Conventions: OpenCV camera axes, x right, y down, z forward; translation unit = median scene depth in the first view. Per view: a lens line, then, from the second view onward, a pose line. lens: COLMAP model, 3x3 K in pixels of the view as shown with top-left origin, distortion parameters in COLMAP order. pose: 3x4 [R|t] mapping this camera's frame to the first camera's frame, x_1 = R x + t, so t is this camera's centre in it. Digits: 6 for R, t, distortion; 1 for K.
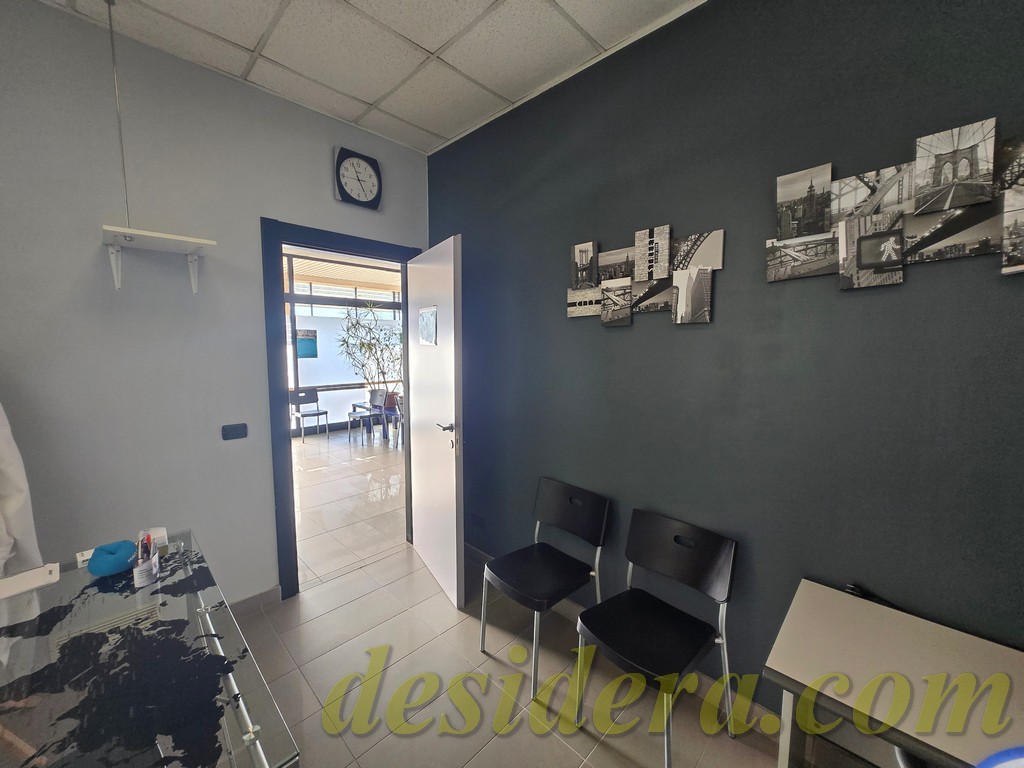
lens RADIAL K [[399.4, 0, 512.4], [0, 399.4, 381.2], [0, 0, 1]] dist [0.003252, -0.000686]
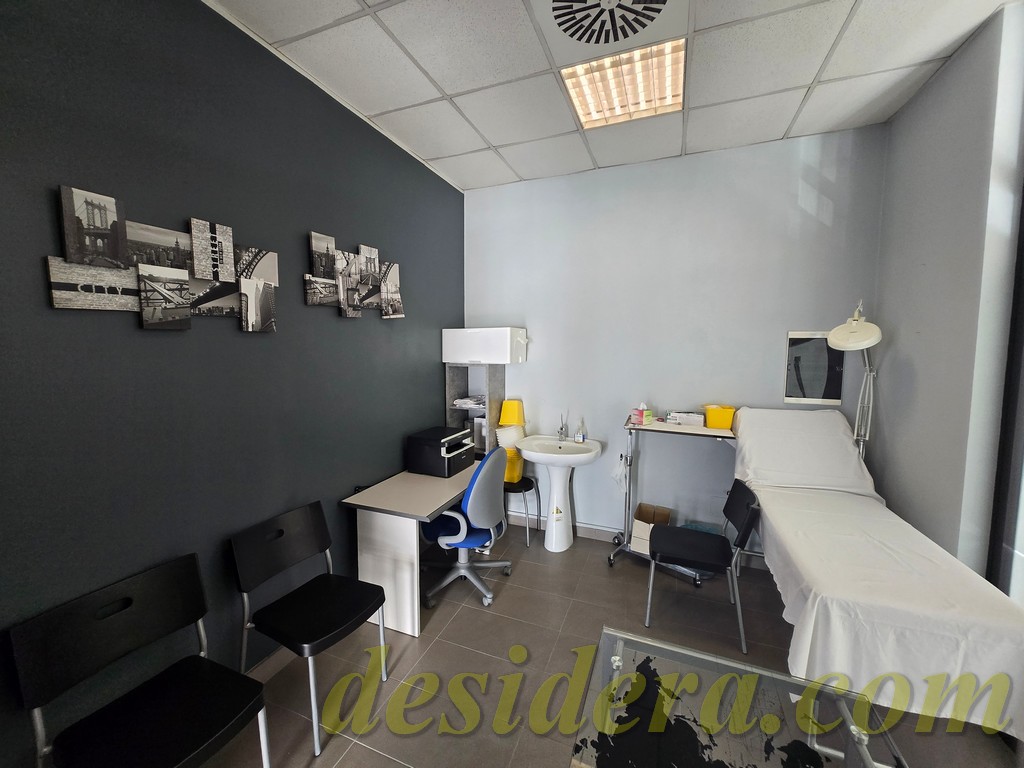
lens RADIAL K [[399.4, 0, 513.3], [0, 399.4, 383.1], [0, 0, 1]] dist [0.003252, -0.000686]
pose [[-0.385939, -0.091782, 0.917947, -0.769003], [0.085806, 0.987154, 0.134778, -0.092288], [-0.918525, 0.130781, -0.373106, 0.767681]]
